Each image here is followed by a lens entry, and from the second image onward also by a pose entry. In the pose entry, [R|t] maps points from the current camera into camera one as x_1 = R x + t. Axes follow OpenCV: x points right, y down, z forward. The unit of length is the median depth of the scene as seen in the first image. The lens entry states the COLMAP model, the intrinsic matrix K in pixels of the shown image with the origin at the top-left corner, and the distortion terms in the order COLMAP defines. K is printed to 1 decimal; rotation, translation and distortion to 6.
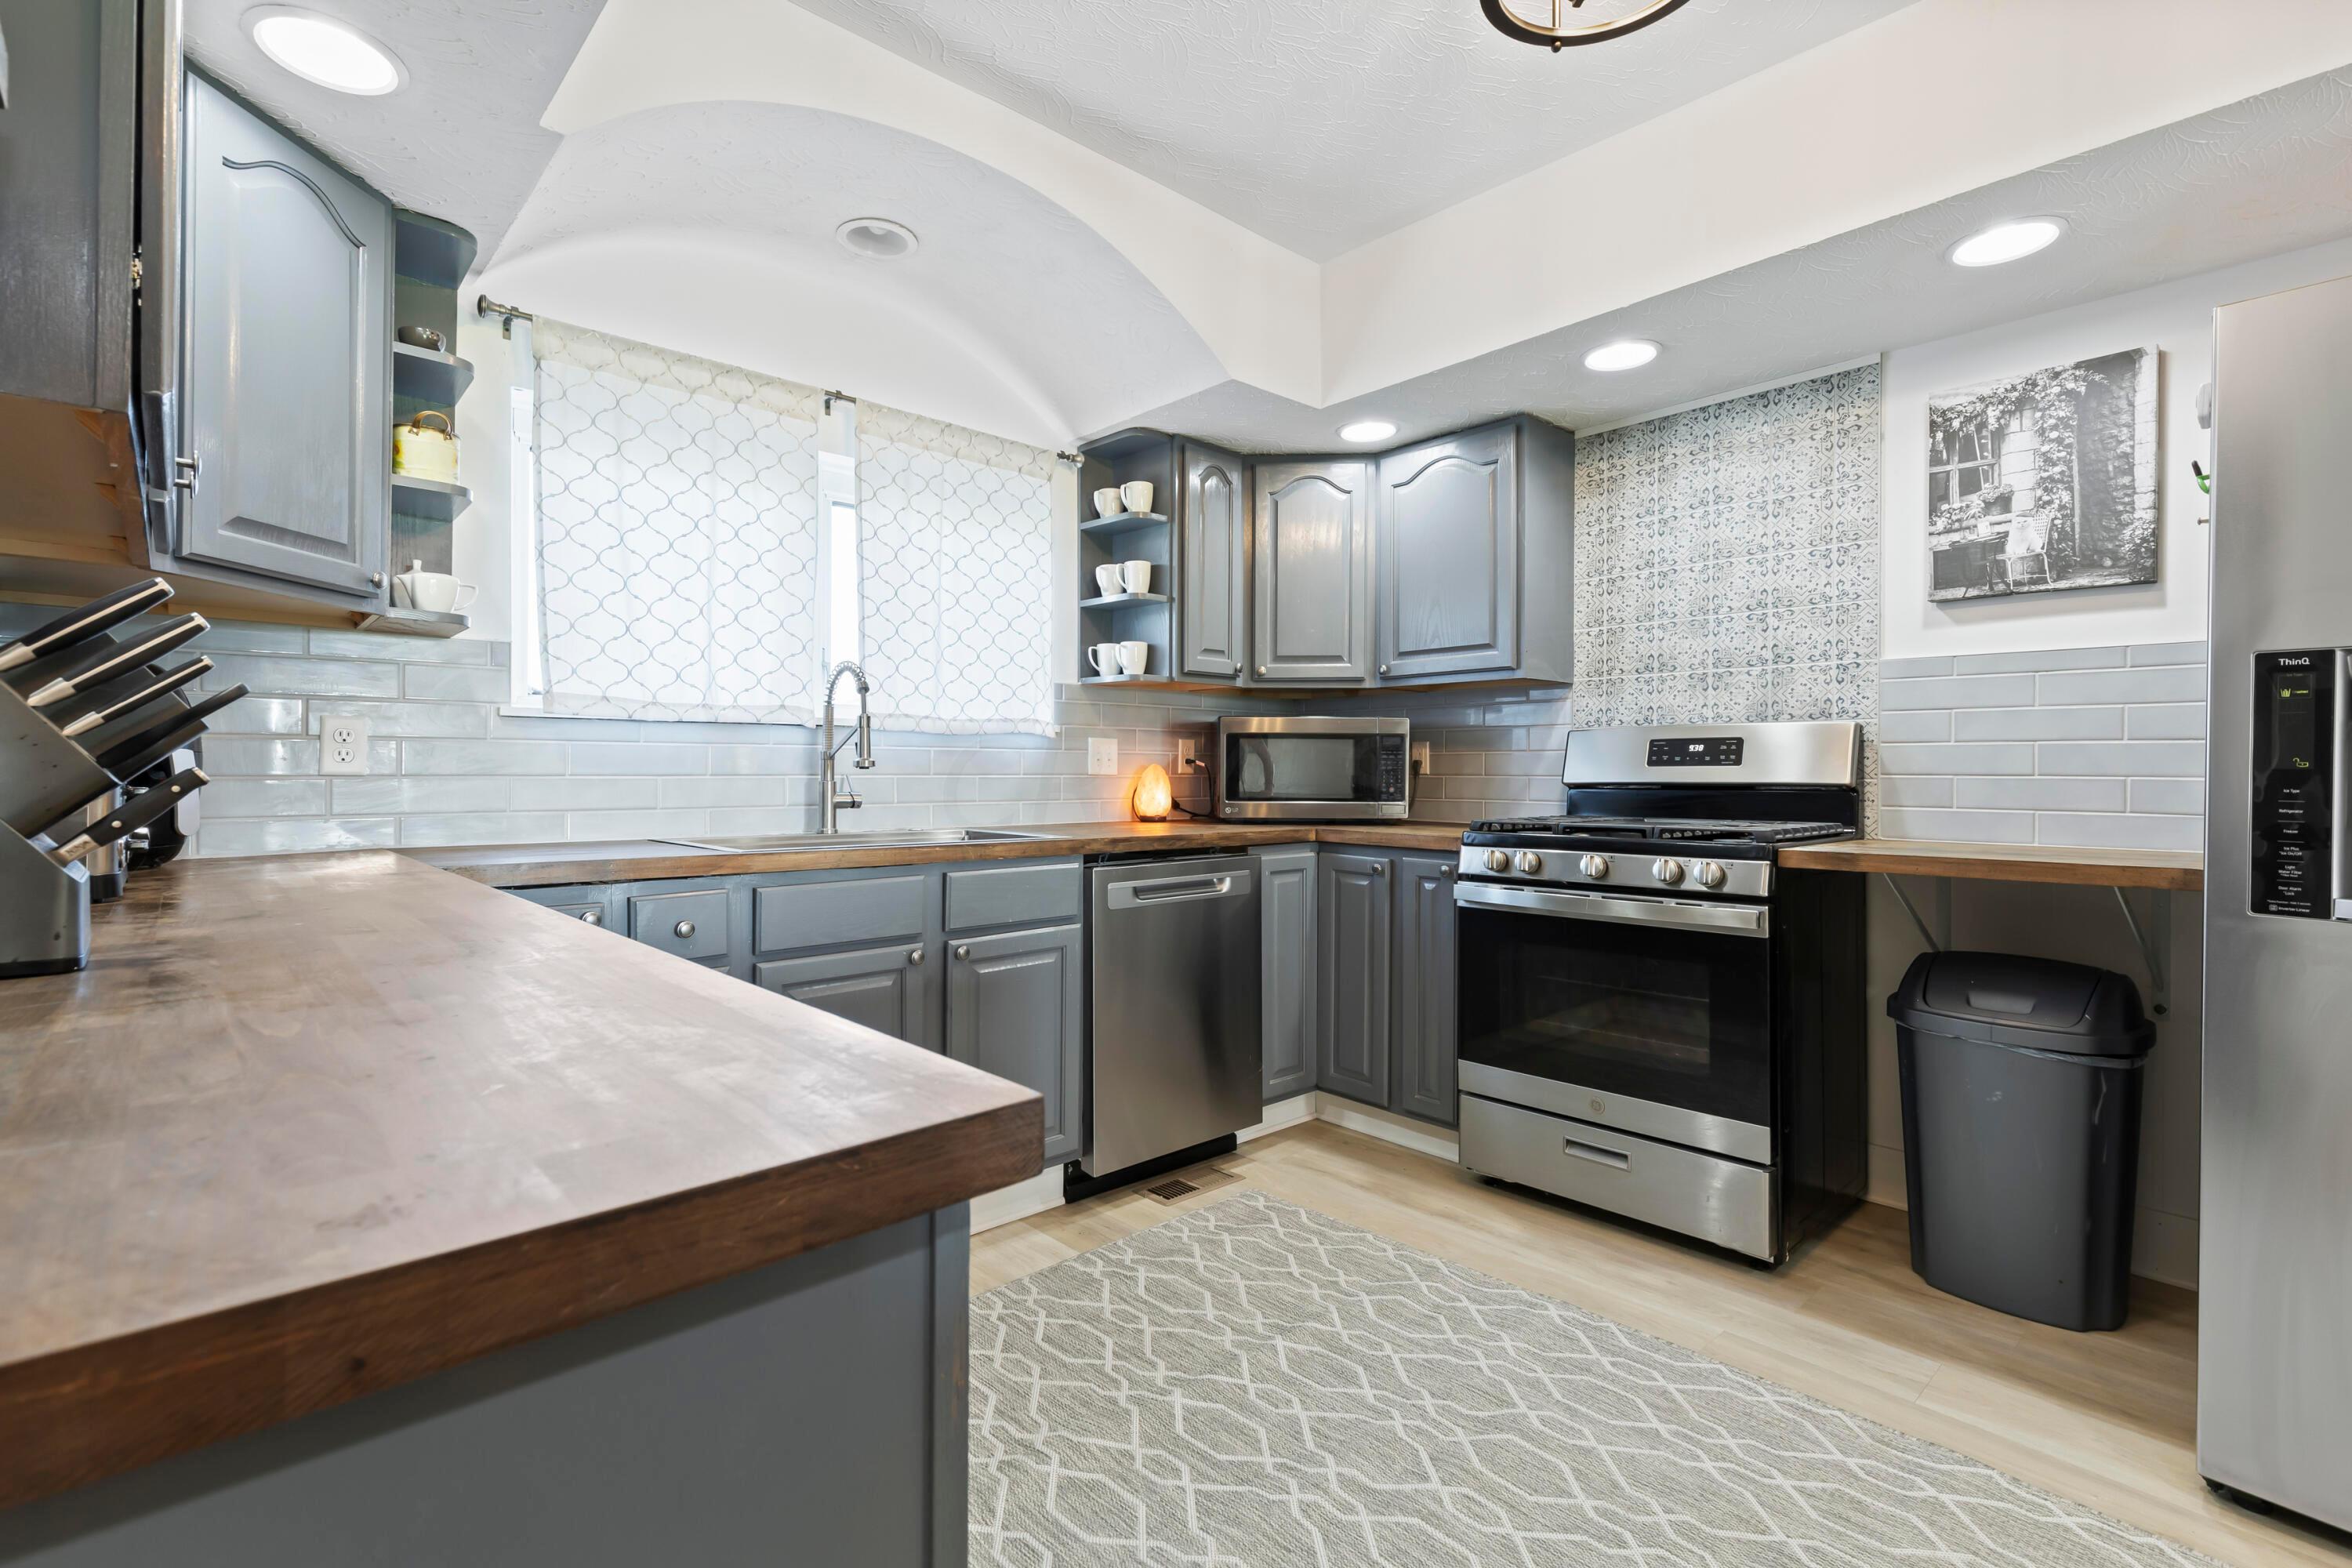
lens RADIAL K [[1073.2, 0, 1181.9], [0, 1073.2, 768.1], [0, 0, 1]] dist [0.006318, -0.002893]
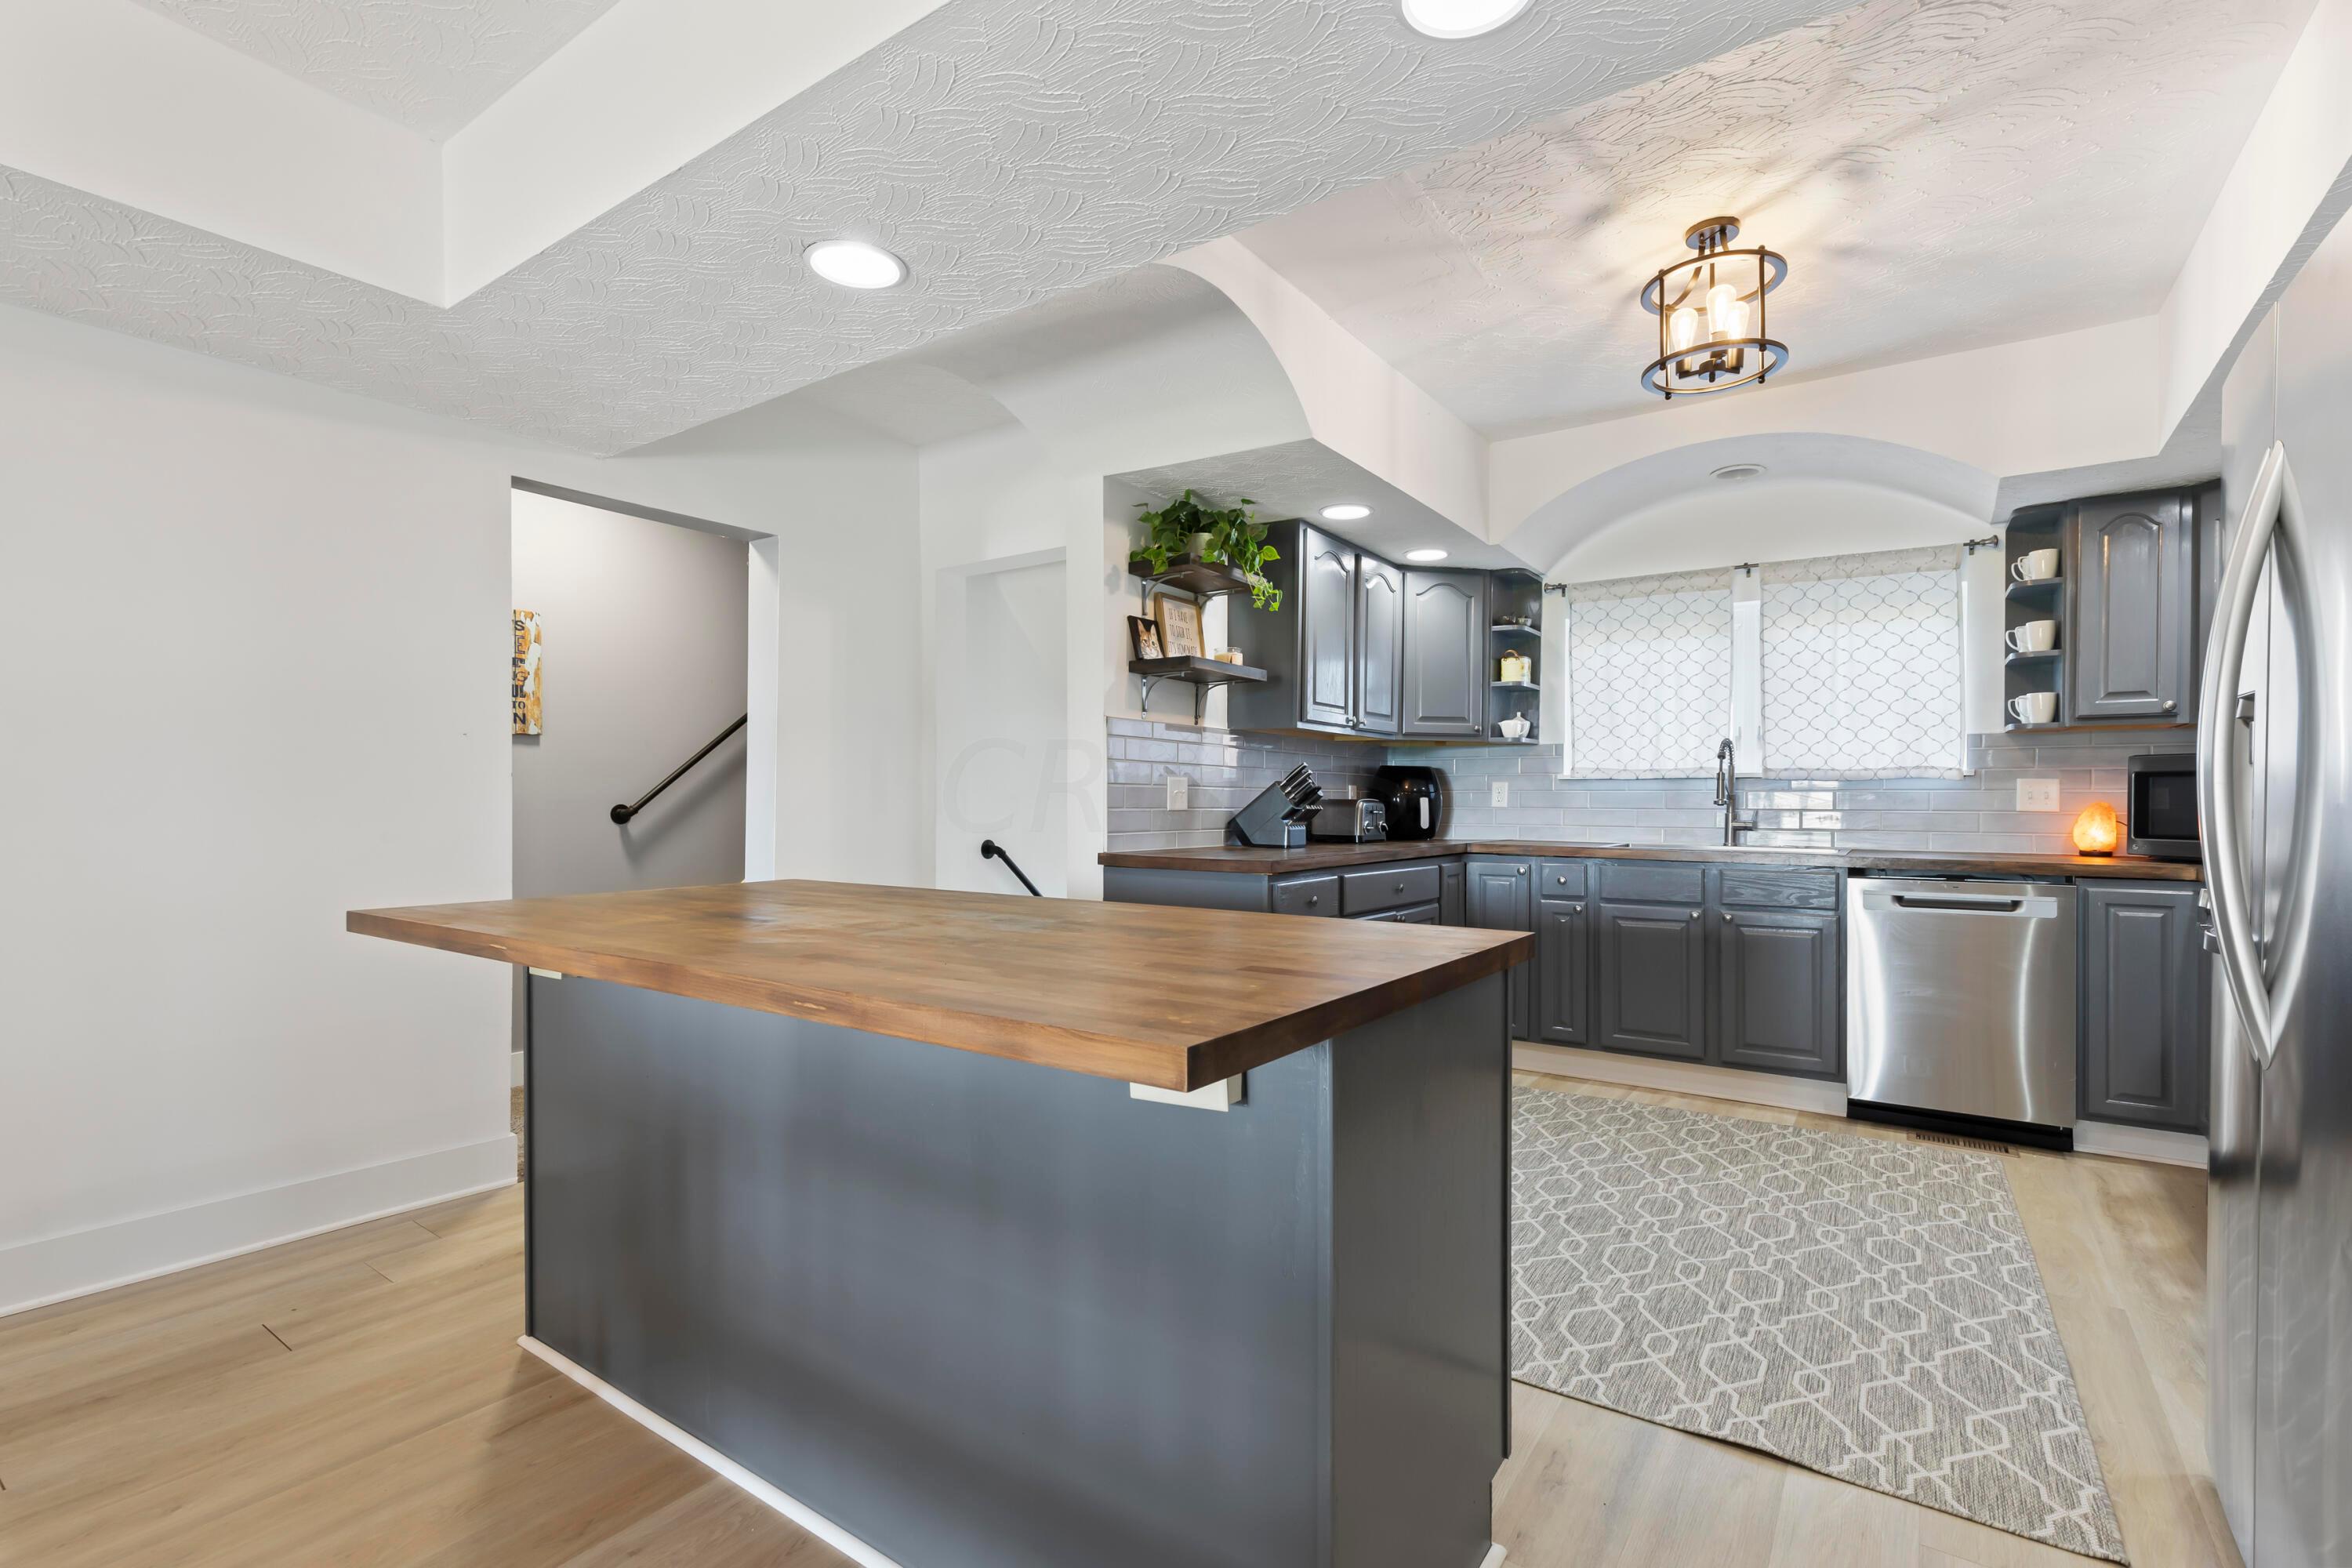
lens RADIAL K [[1073.2, 0, 1161.0], [0, 1073.2, 815.5], [0, 0, 1]] dist [0.006318, -0.002893]
pose [[0.213169, 0.012492, -0.976935, 1.016868], [-0.001143, 0.999921, 0.012536, -0.003359], [0.977015, -0.001556, 0.213166, -0.161343]]
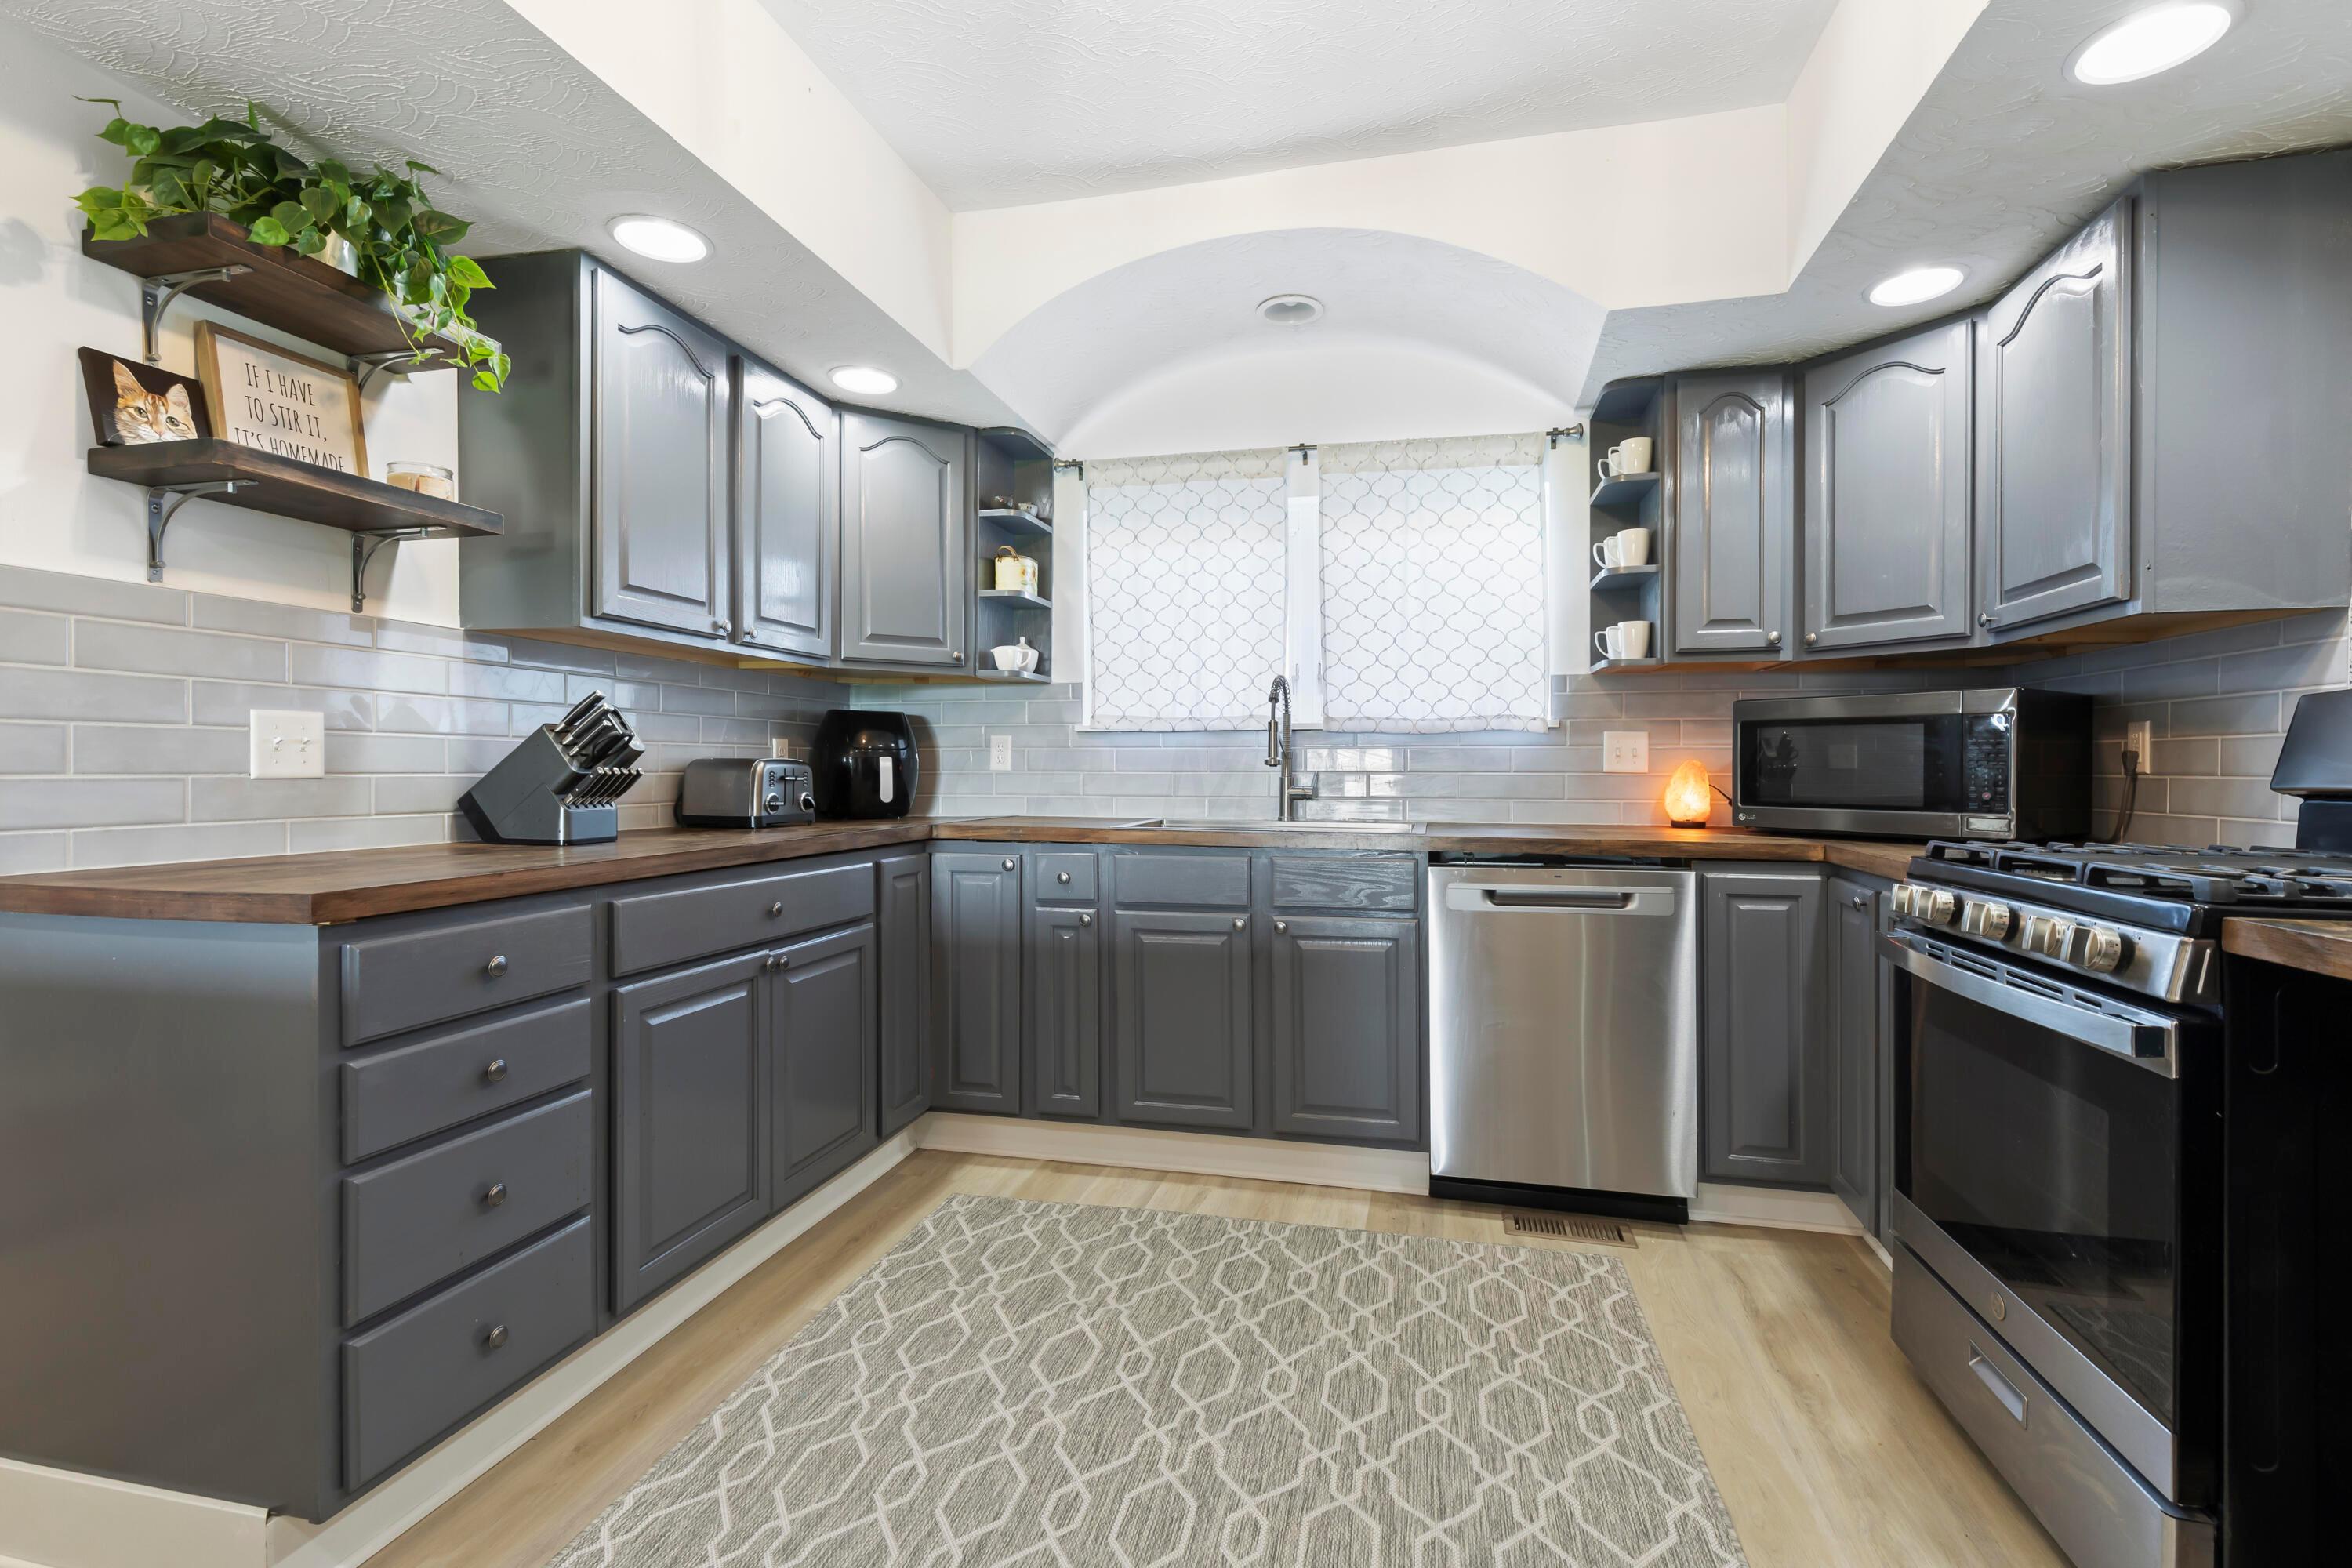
lens RADIAL K [[1073.2, 0, 1174.3], [0, 1073.2, 775.8], [0, 0, 1]] dist [0.006318, -0.002893]
pose [[0.550966, 0.005008, -0.834512, 0.575143], [0.001903, 0.999972, 0.007258, 0.002005], [0.834525, -0.005587, 0.550941, 0.234336]]
